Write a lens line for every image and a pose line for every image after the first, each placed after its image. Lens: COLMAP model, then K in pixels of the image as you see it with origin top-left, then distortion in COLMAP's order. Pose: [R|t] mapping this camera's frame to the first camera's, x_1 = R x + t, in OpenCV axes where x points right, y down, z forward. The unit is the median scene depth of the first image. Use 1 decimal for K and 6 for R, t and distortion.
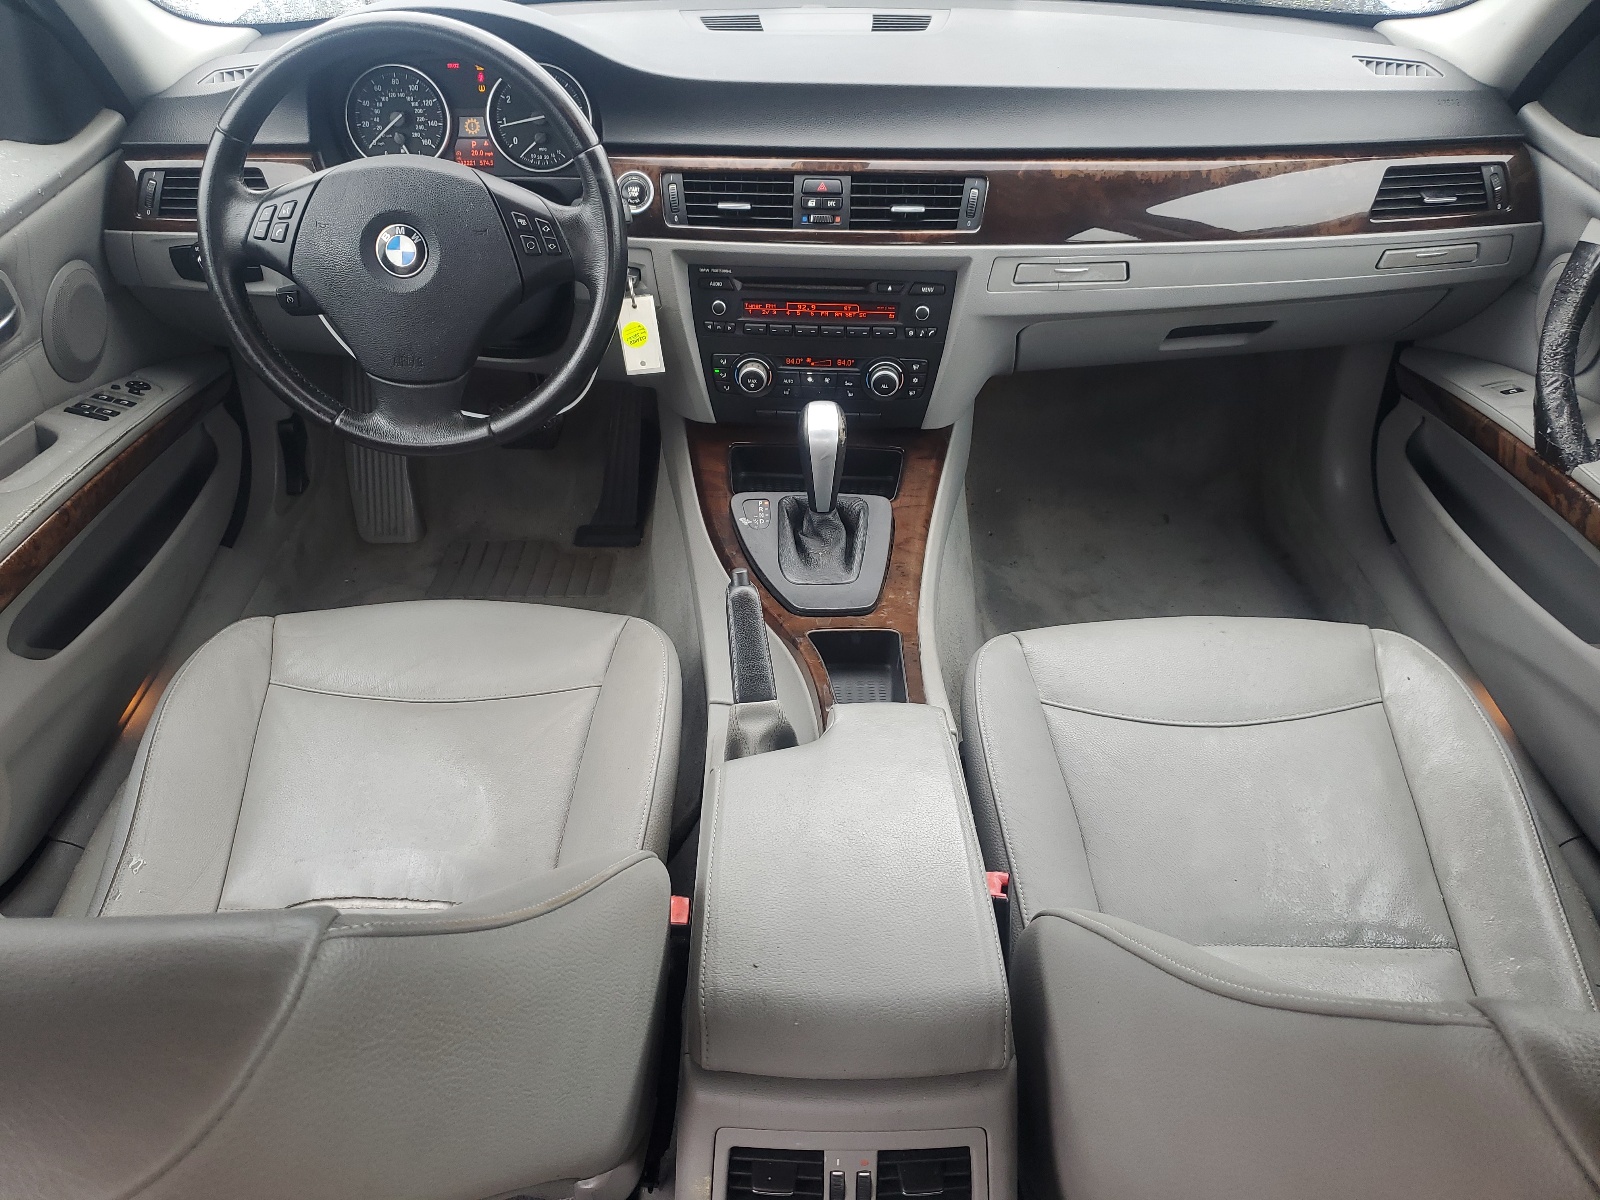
lens RADIAL K [[1232.6, 0, 803.4], [0, 1232.6, 595.4], [0, 0, 1]] dist [-0.001309, 0.000312]
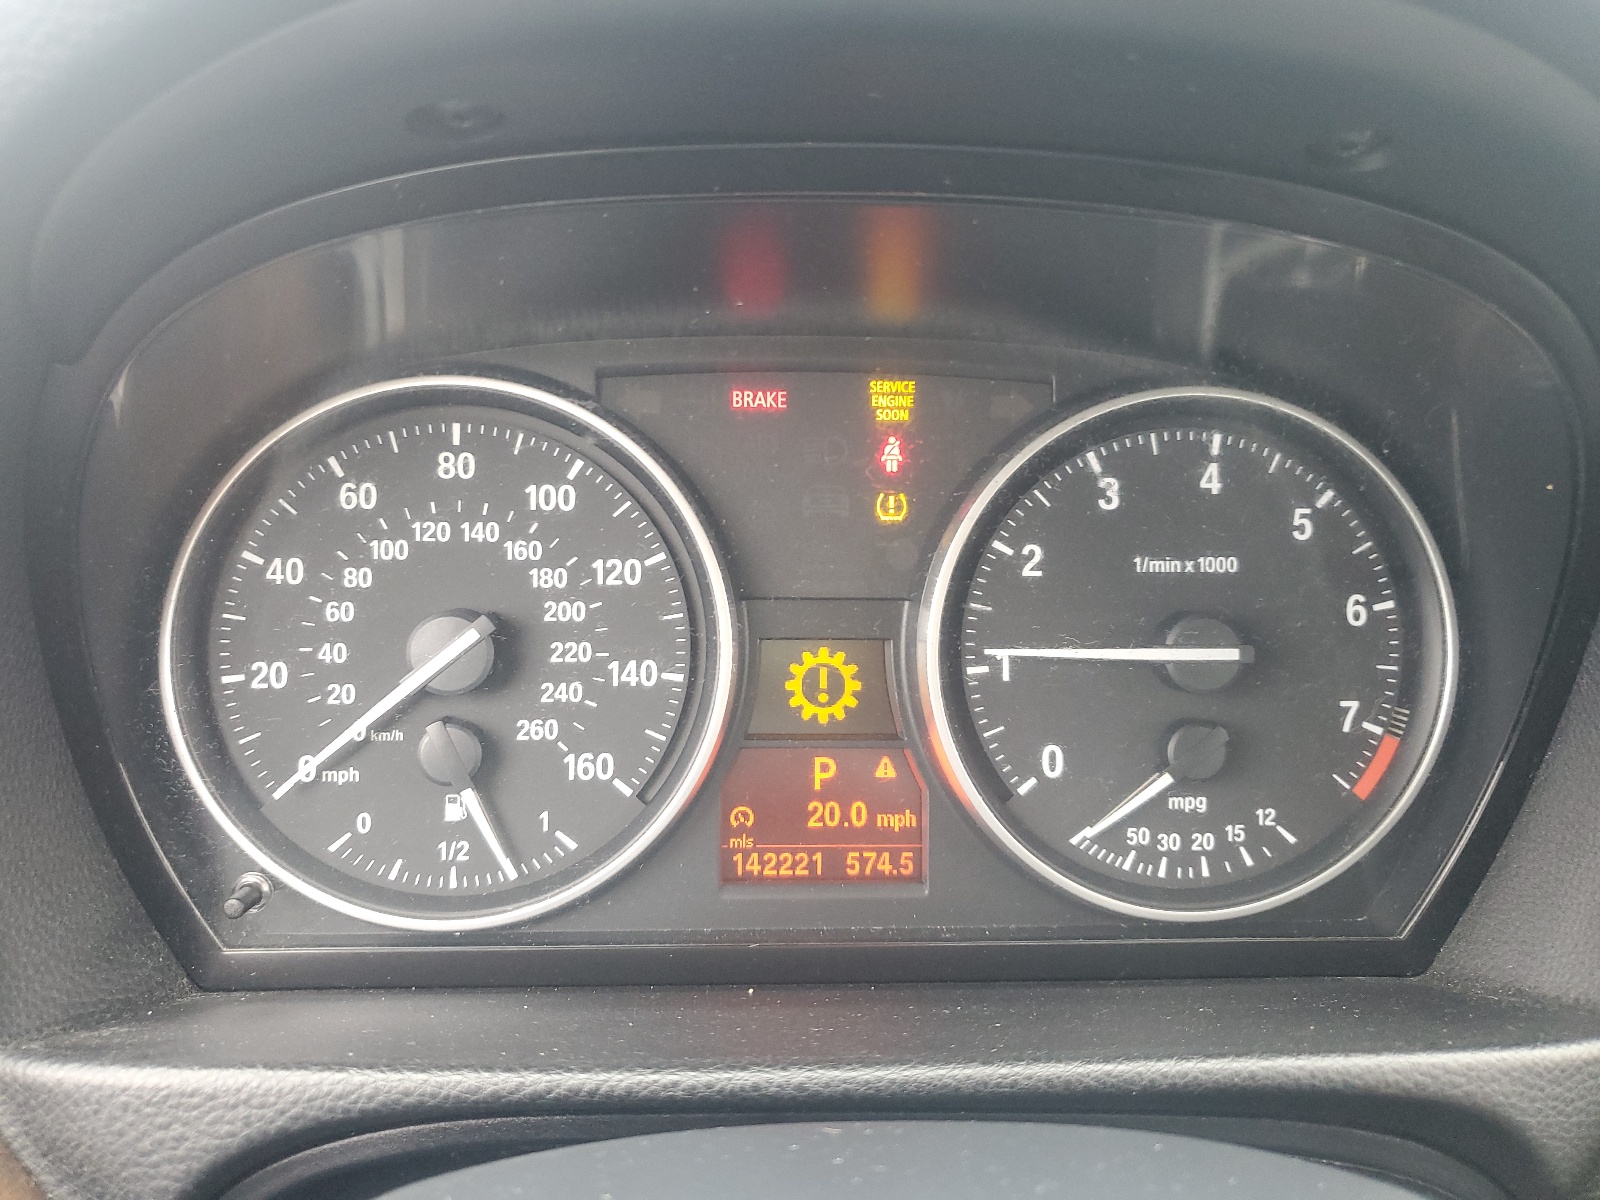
lens RADIAL K [[1232.6, 0, 796.9], [0, 1232.6, 598.5], [0, 0, 1]] dist [-0.001309, 0.000312]
pose [[0.999310, 0.013059, 0.034773, -0.282604], [-0.000857, 0.944019, -0.329889, -0.332045], [-0.037135, 0.329632, 0.943379, 0.818080]]
